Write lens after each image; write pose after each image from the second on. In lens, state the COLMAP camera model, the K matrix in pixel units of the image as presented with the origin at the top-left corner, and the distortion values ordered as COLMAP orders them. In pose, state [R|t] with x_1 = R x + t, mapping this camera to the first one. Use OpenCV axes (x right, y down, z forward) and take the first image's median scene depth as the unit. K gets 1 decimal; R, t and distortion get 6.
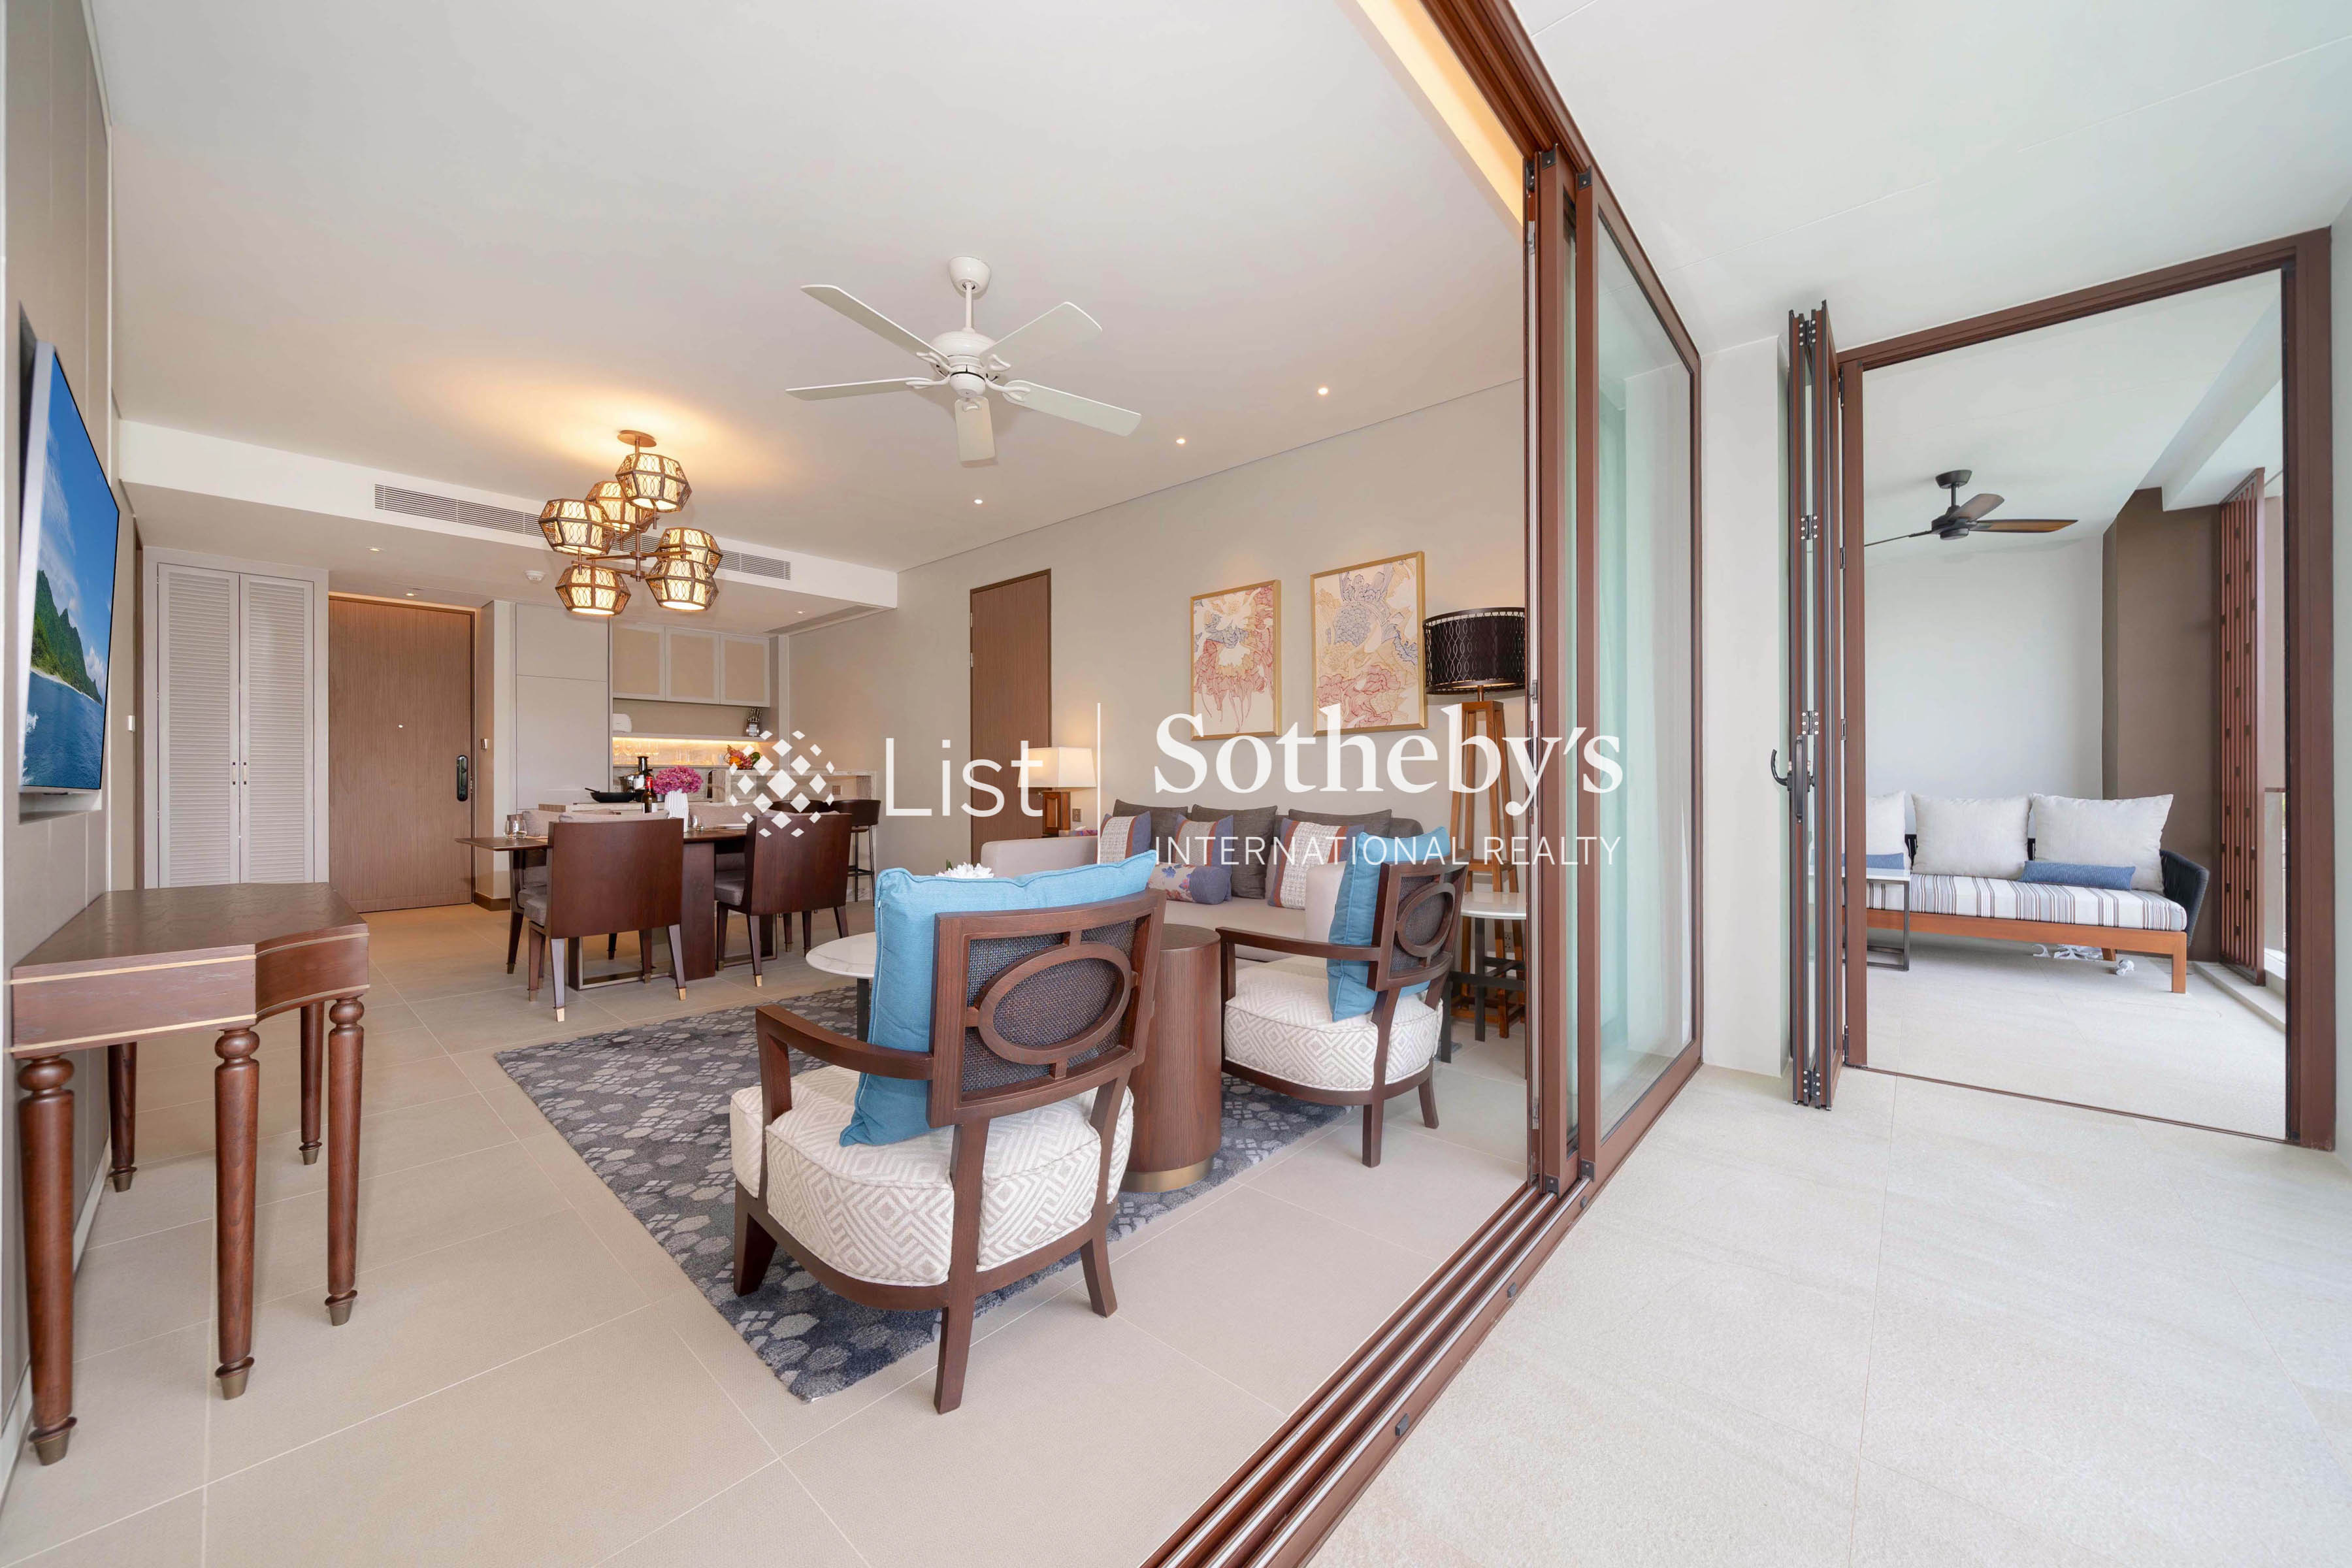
lens RADIAL K [[841.8, 0, 1120.4], [0, 841.8, 790.3], [0, 0, 1]] dist [-0.000282, -0.000041]
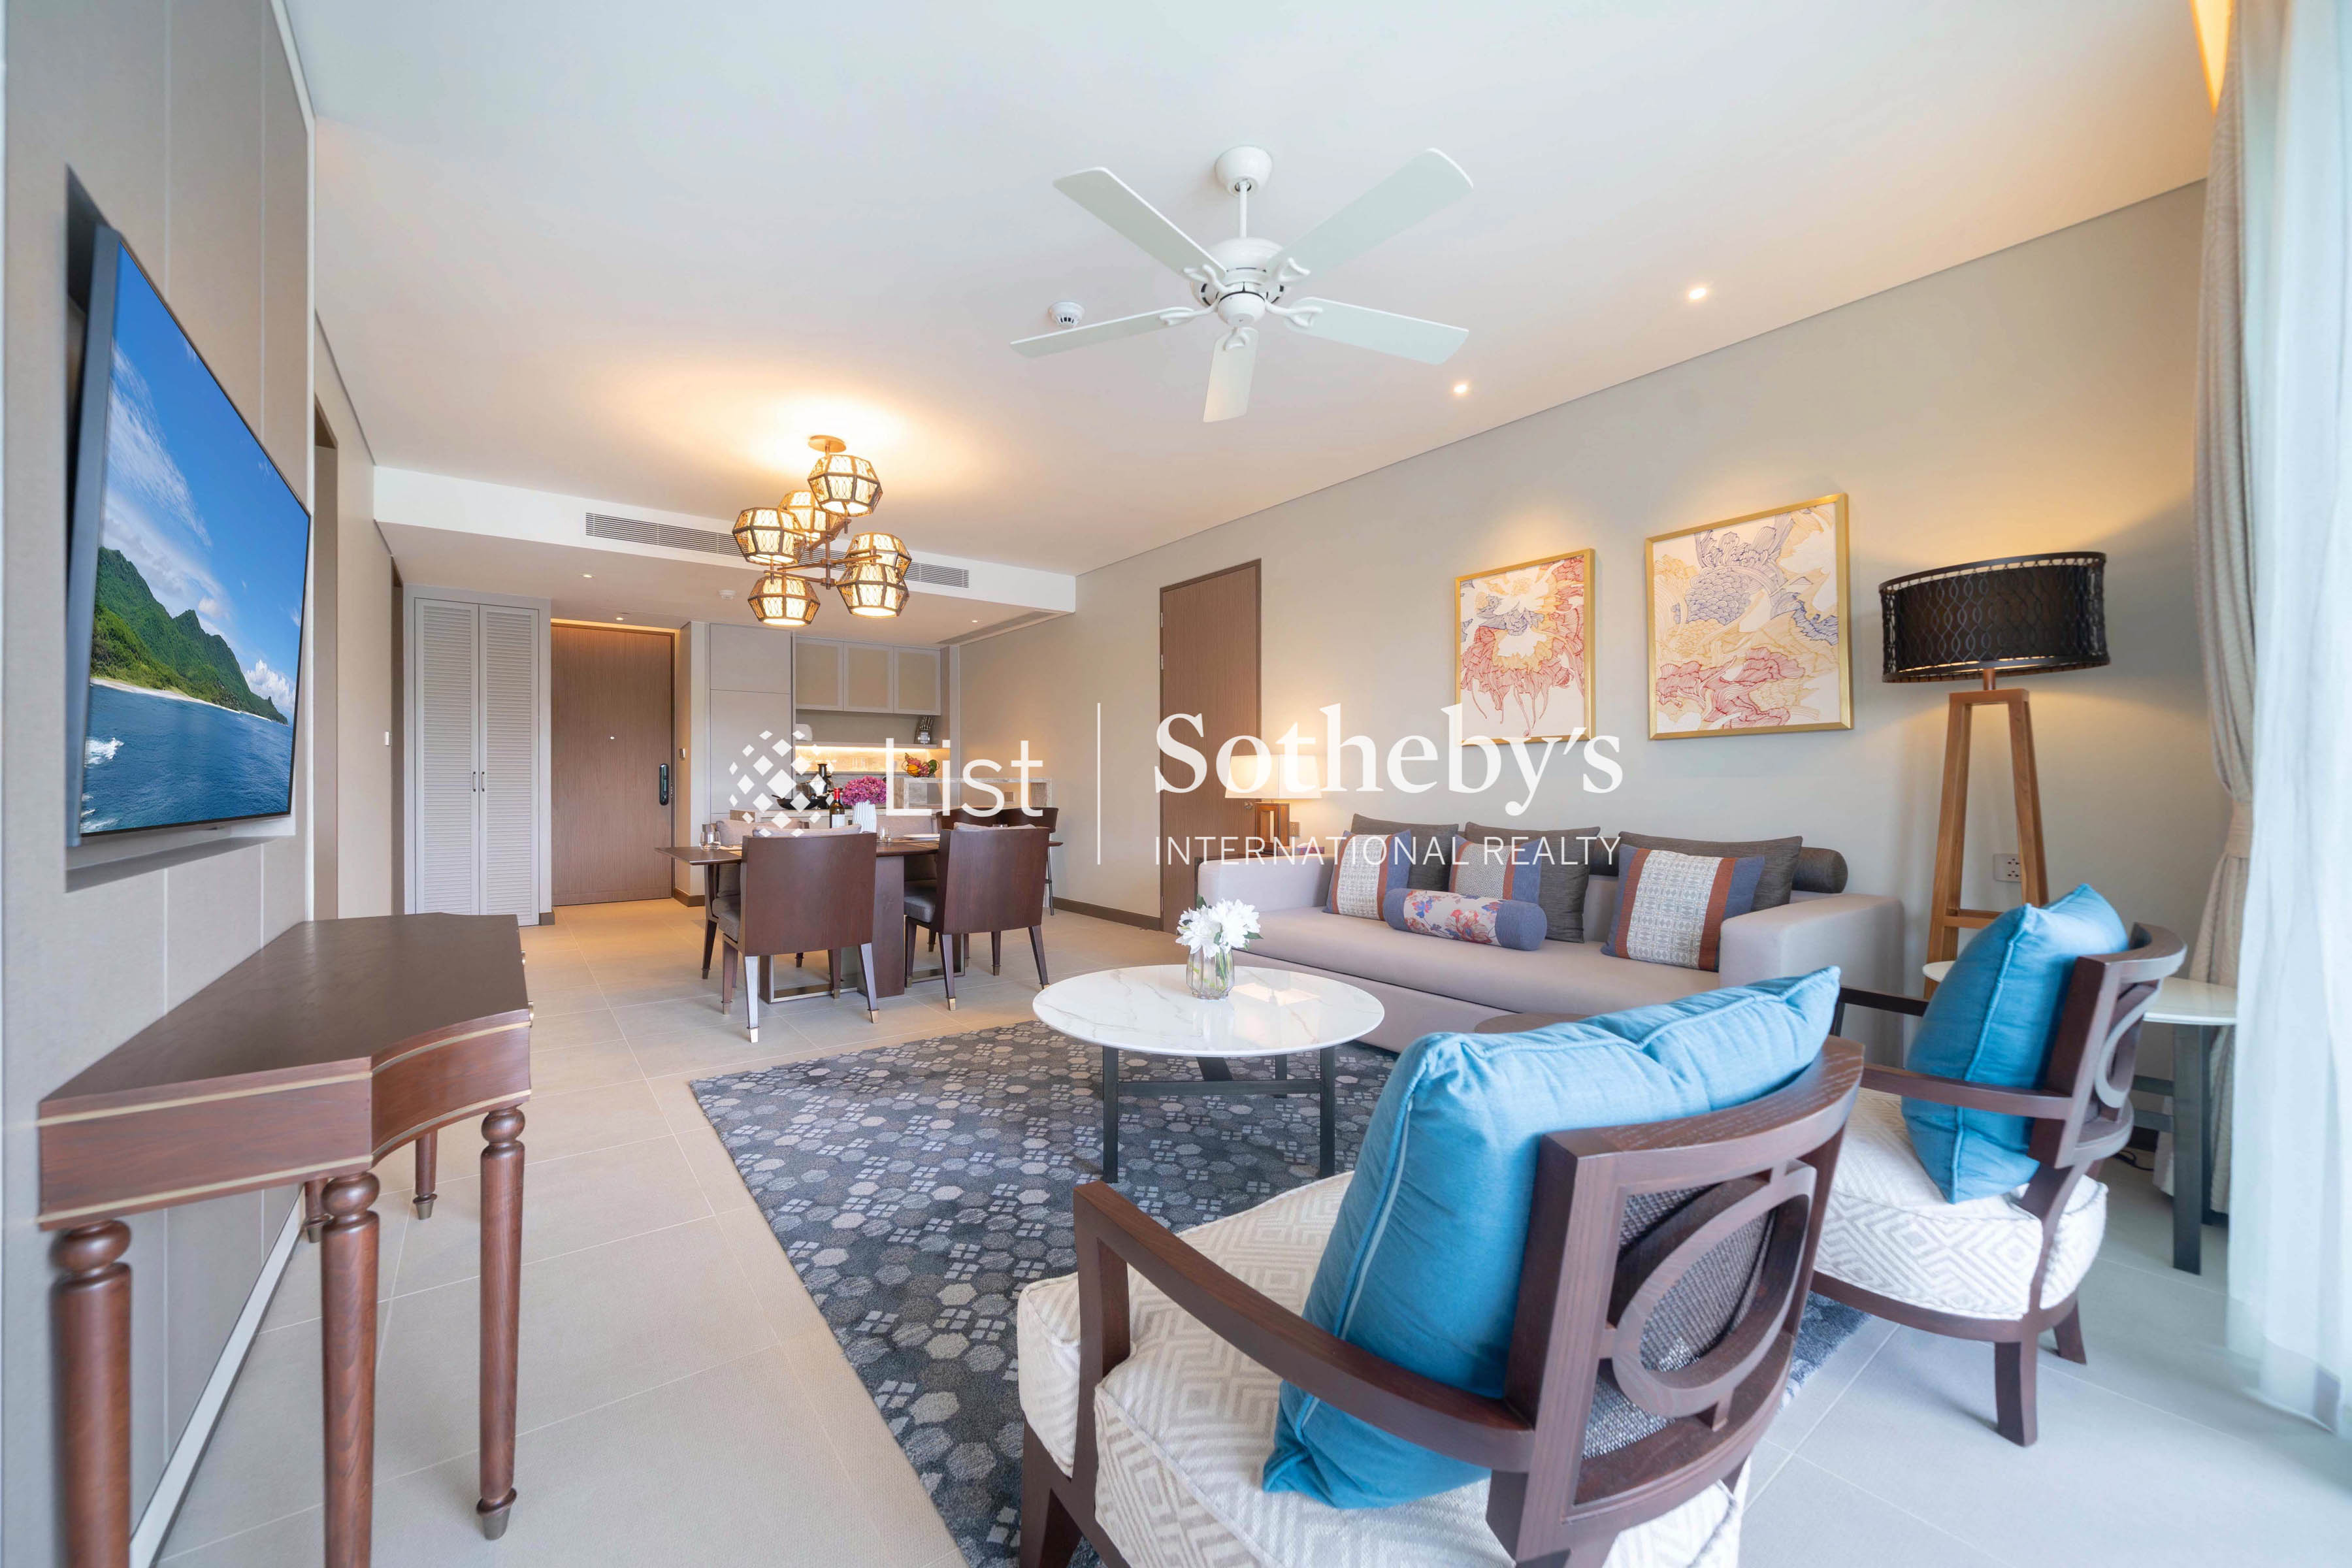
lens RADIAL K [[820.0, 0, 1189.0], [0, 820.0, 780.8], [0, 0, 1]] dist [-0.000503, 0.000015]
pose [[0.995565, -0.008685, -0.093678, -0.086300], [0.007443, 0.999880, -0.013606, -0.011673], [0.093785, 0.012849, 0.995510, 0.118013]]
